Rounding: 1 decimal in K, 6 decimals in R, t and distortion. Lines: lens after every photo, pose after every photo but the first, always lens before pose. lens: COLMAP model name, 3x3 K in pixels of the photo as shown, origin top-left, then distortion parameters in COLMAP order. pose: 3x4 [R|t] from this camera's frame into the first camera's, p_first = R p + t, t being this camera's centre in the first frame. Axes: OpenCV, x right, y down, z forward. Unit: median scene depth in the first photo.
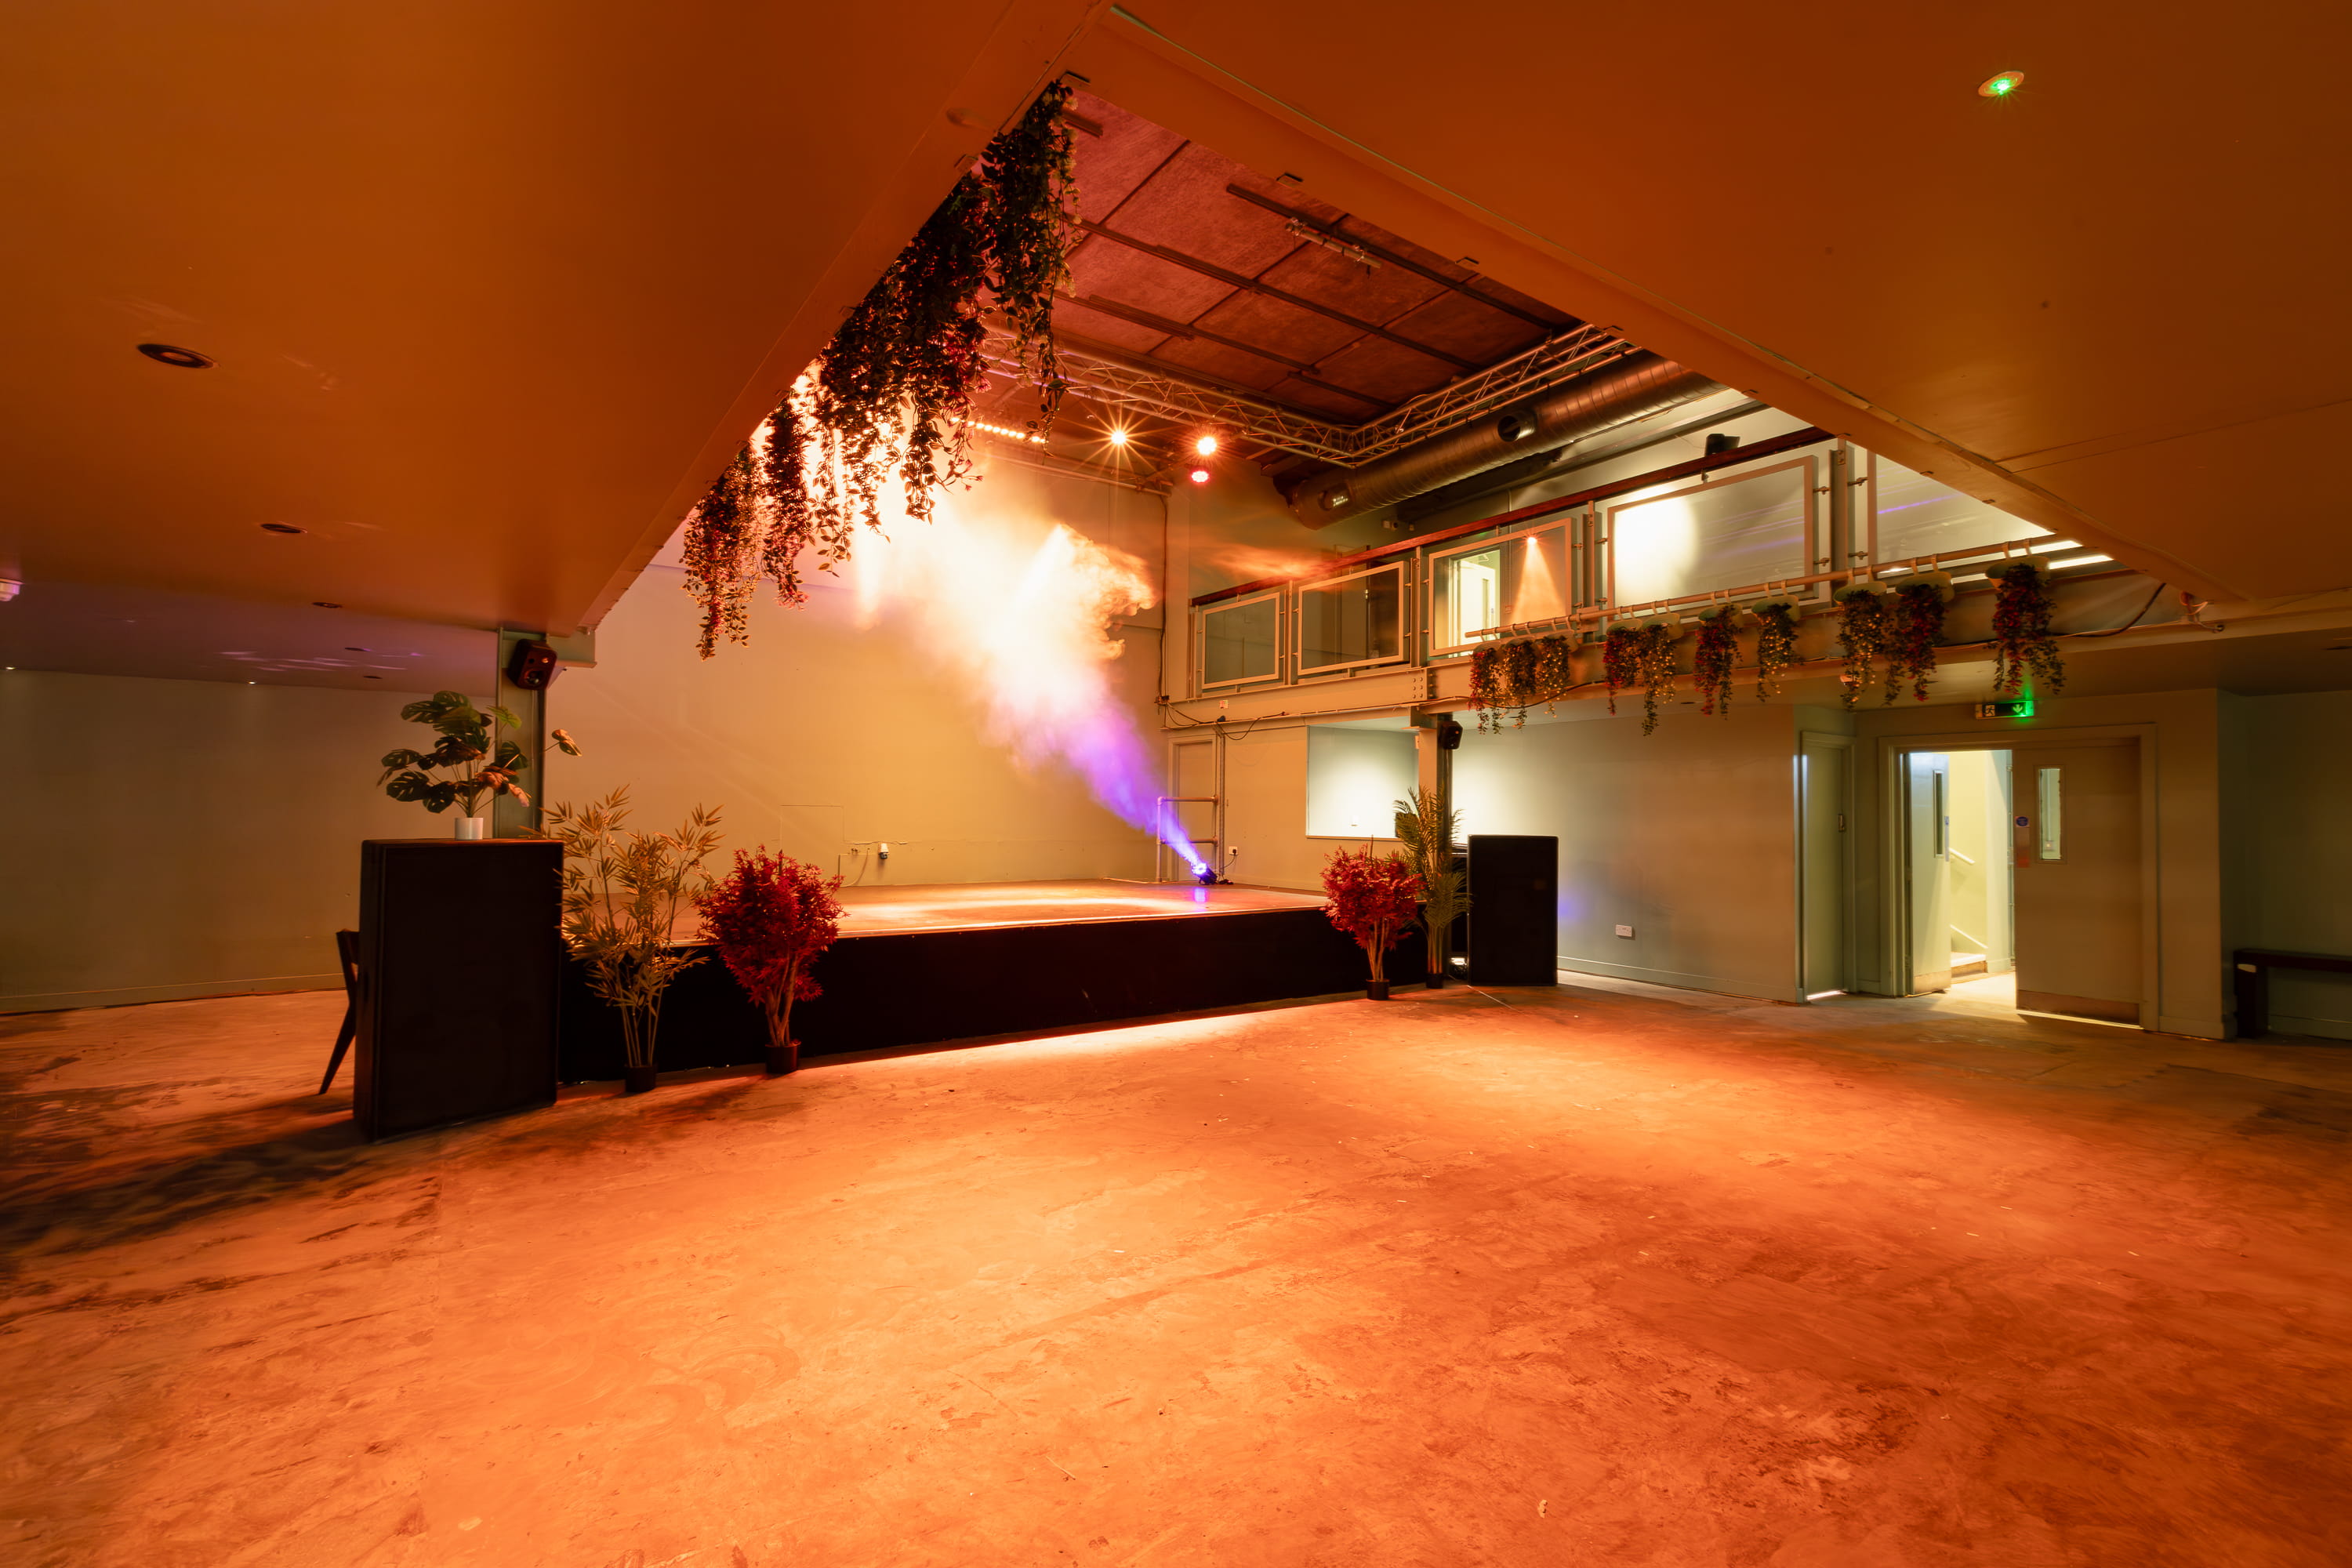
lens RADIAL K [[1052.8, 0, 1186.0], [0, 1052.8, 773.4], [0, 0, 1]] dist [-0.000609, -0.000821]
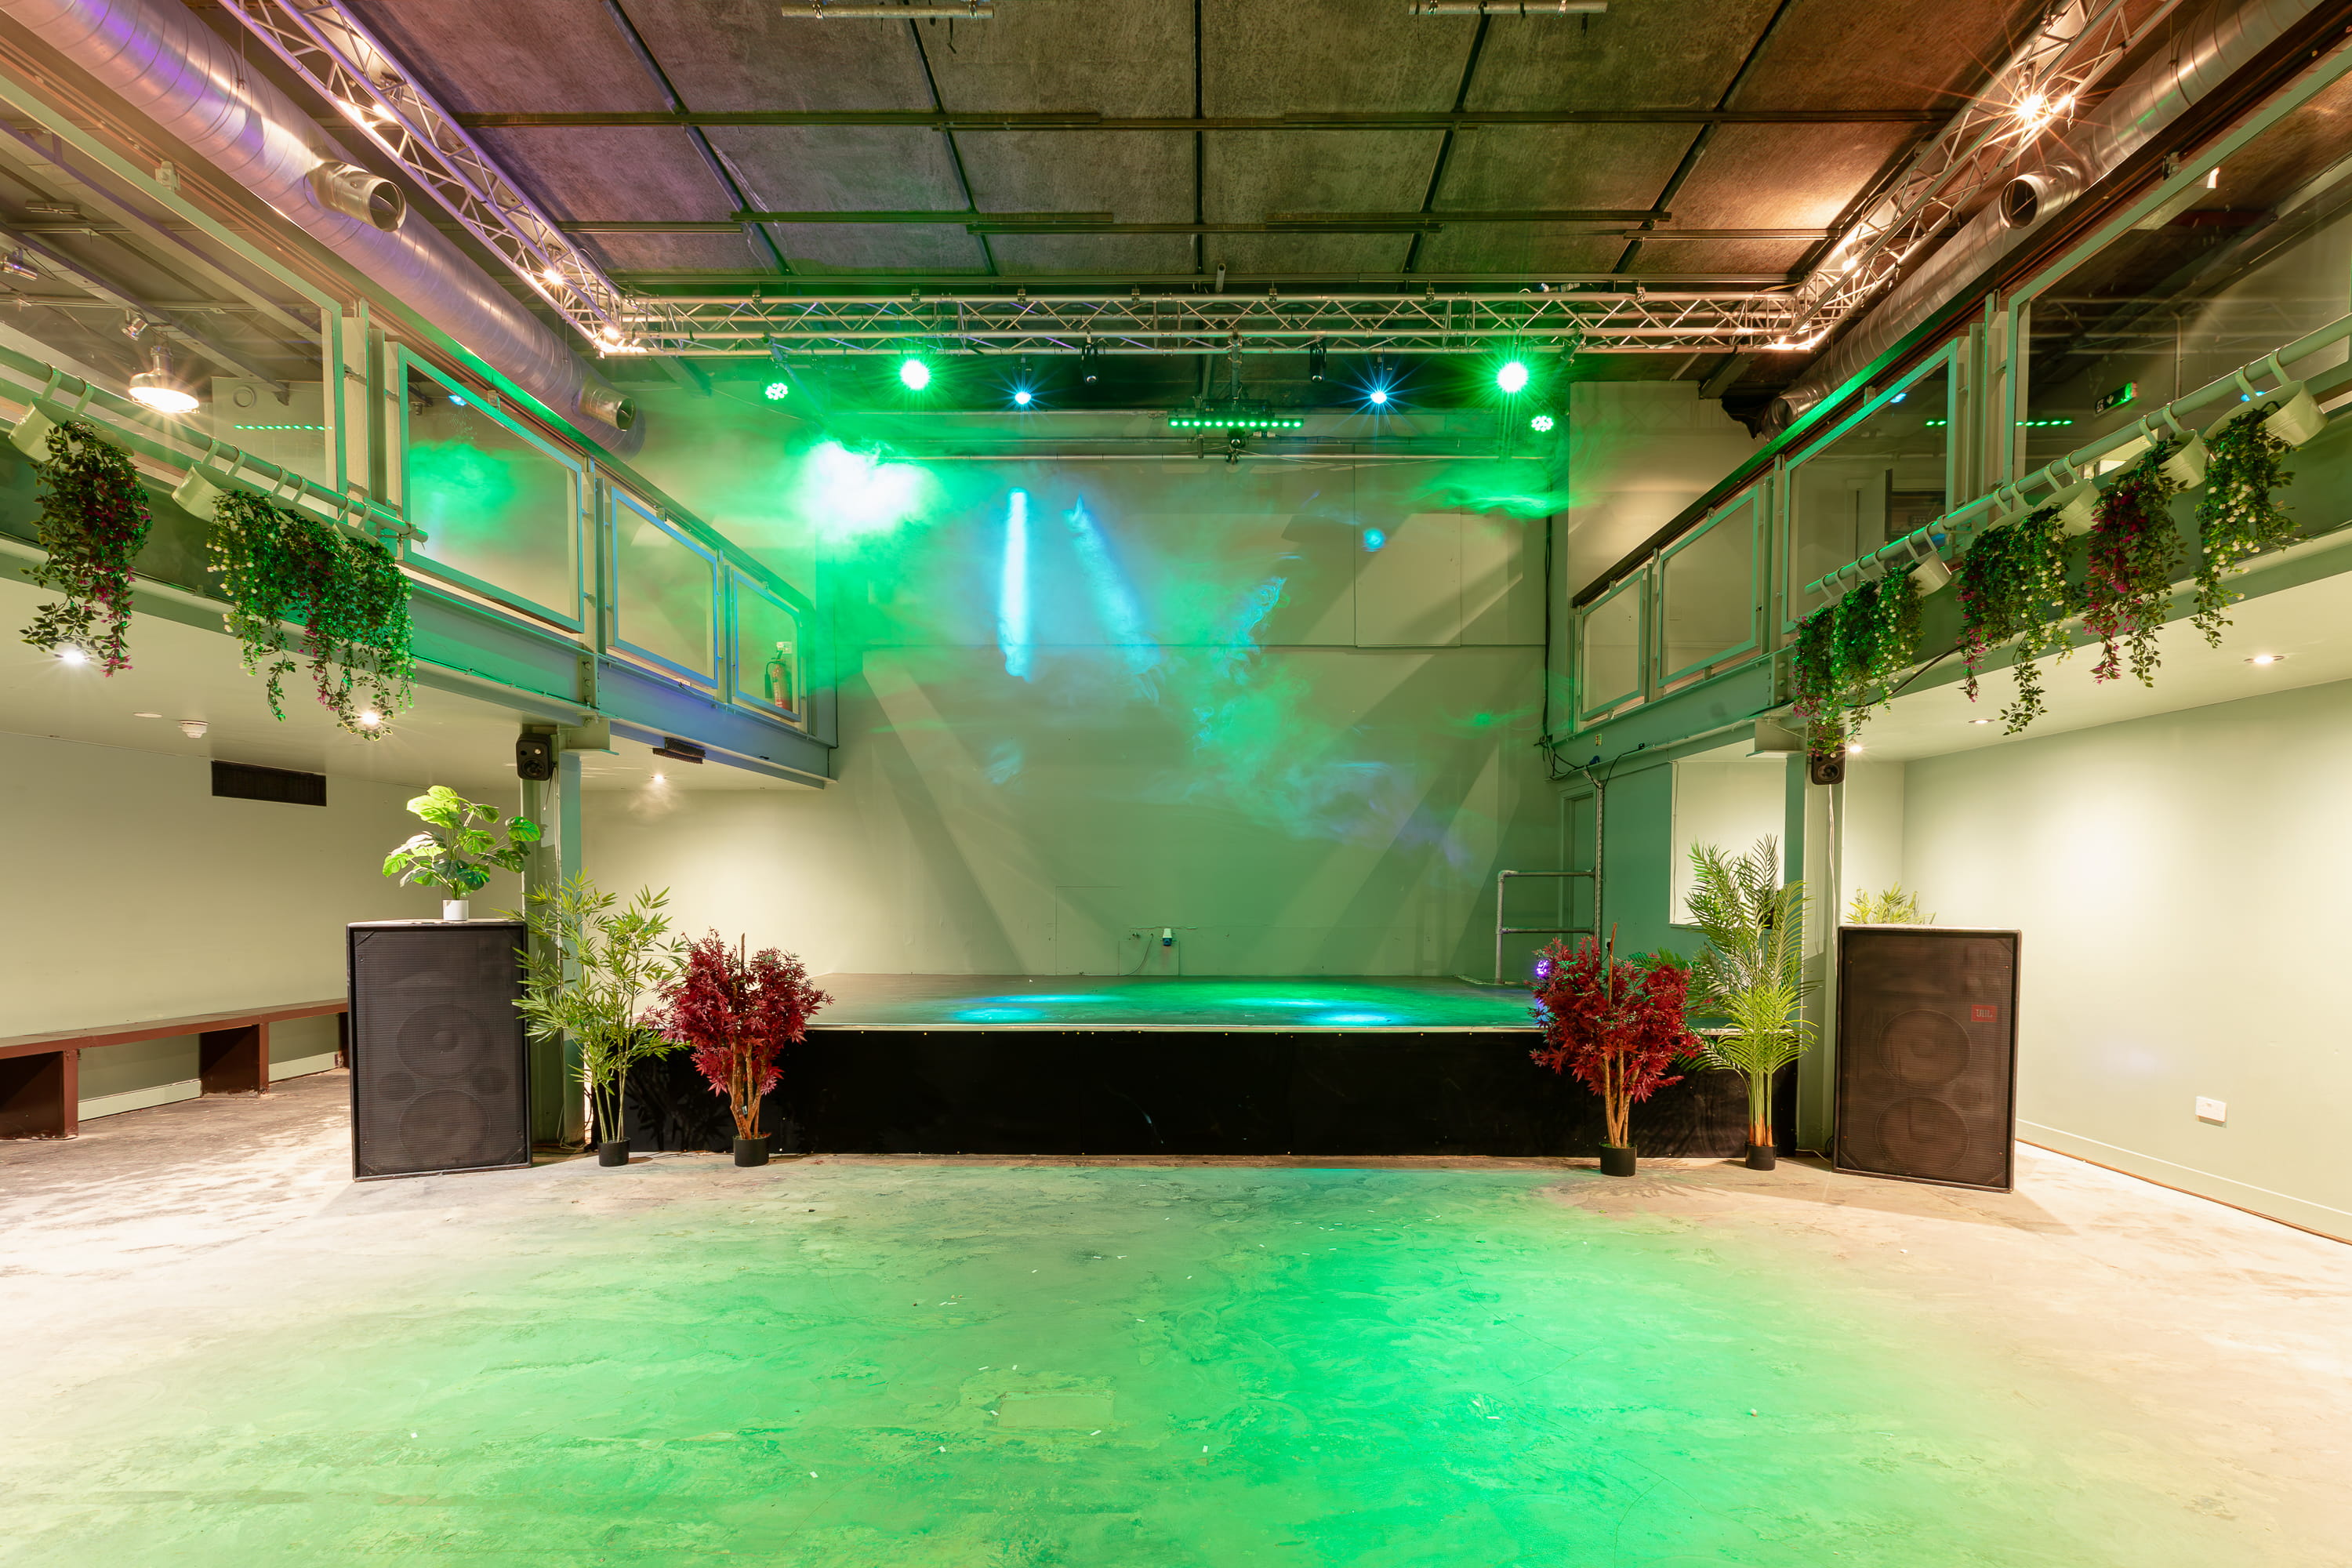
lens RADIAL K [[1173.7, 0, 1197.5], [0, 1173.7, 914.9], [0, 0, 1]] dist [0.009294, -0.005122]
pose [[0.811396, 0.002169, -0.584492, 0.711129], [0.028425, 0.998663, 0.043166, 0.028118], [0.583805, -0.051639, 0.810250, 0.484098]]
